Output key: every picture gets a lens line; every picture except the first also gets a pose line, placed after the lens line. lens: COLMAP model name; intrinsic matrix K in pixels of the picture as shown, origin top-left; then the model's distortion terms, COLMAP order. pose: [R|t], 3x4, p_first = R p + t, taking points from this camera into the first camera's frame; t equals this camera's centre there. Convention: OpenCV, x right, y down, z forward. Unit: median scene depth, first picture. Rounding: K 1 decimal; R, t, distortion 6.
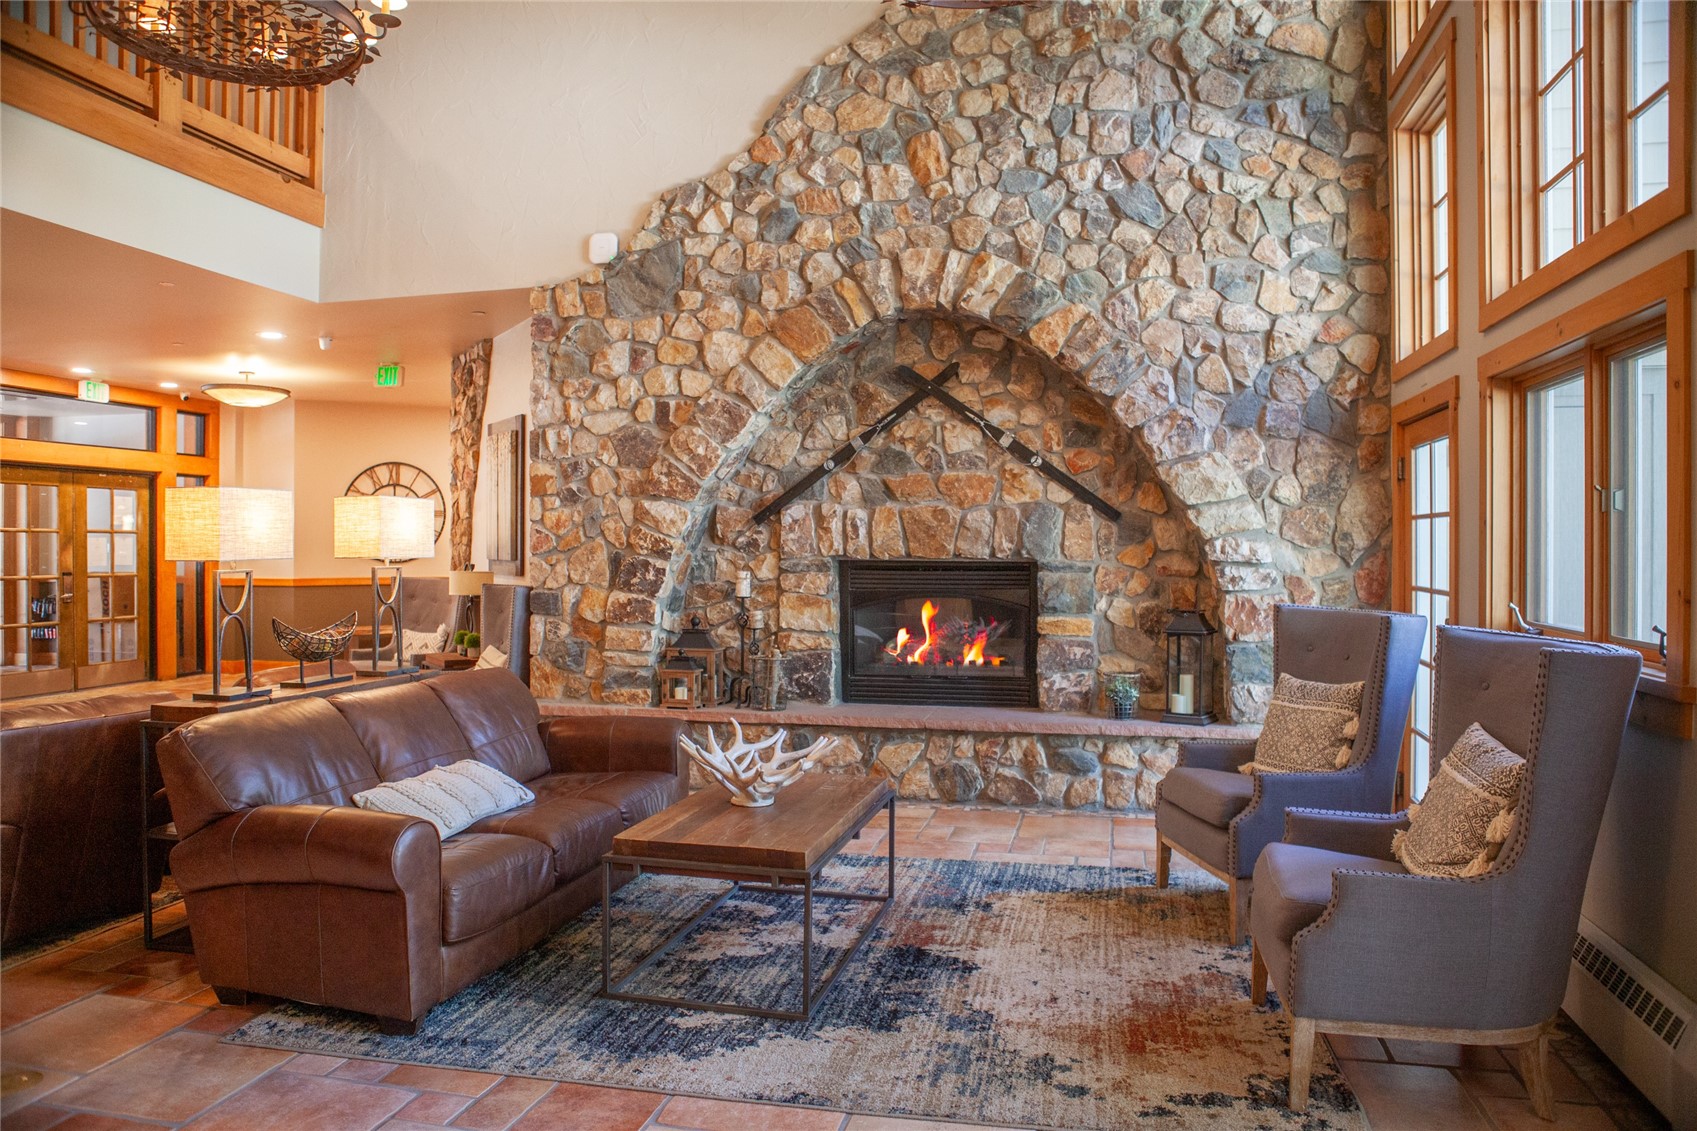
lens RADIAL K [[1183.3, 0, 850.9], [0, 1183.3, 564.9], [0, 0, 1]] dist [-0.066178, 0.002477]
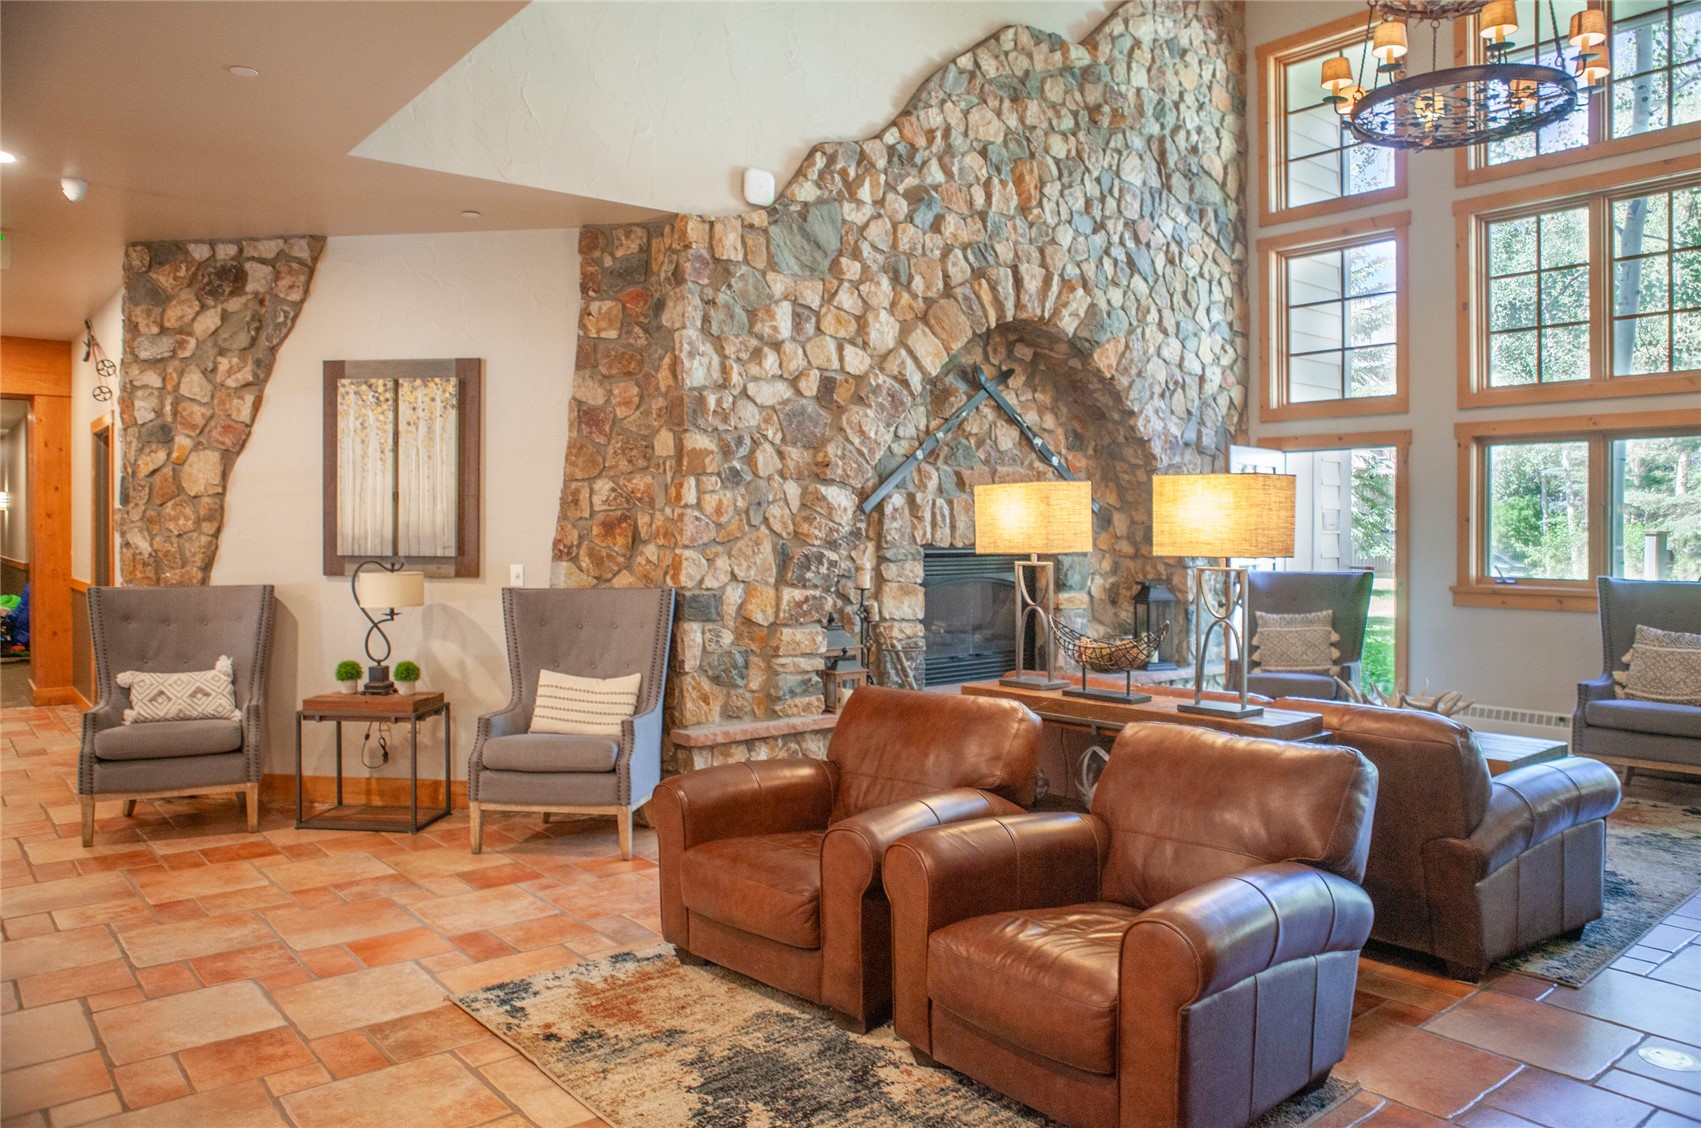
lens RADIAL K [[1186.1, 0, 852.7], [0, 1186.1, 550.2], [0, 0, 1]] dist [-0.066178, 0.002477]
pose [[0.609261, -0.016282, 0.792803, -0.885600], [0.014282, 0.999852, 0.009559, -0.013721], [-0.792841, 0.005499, 0.609404, 0.440522]]
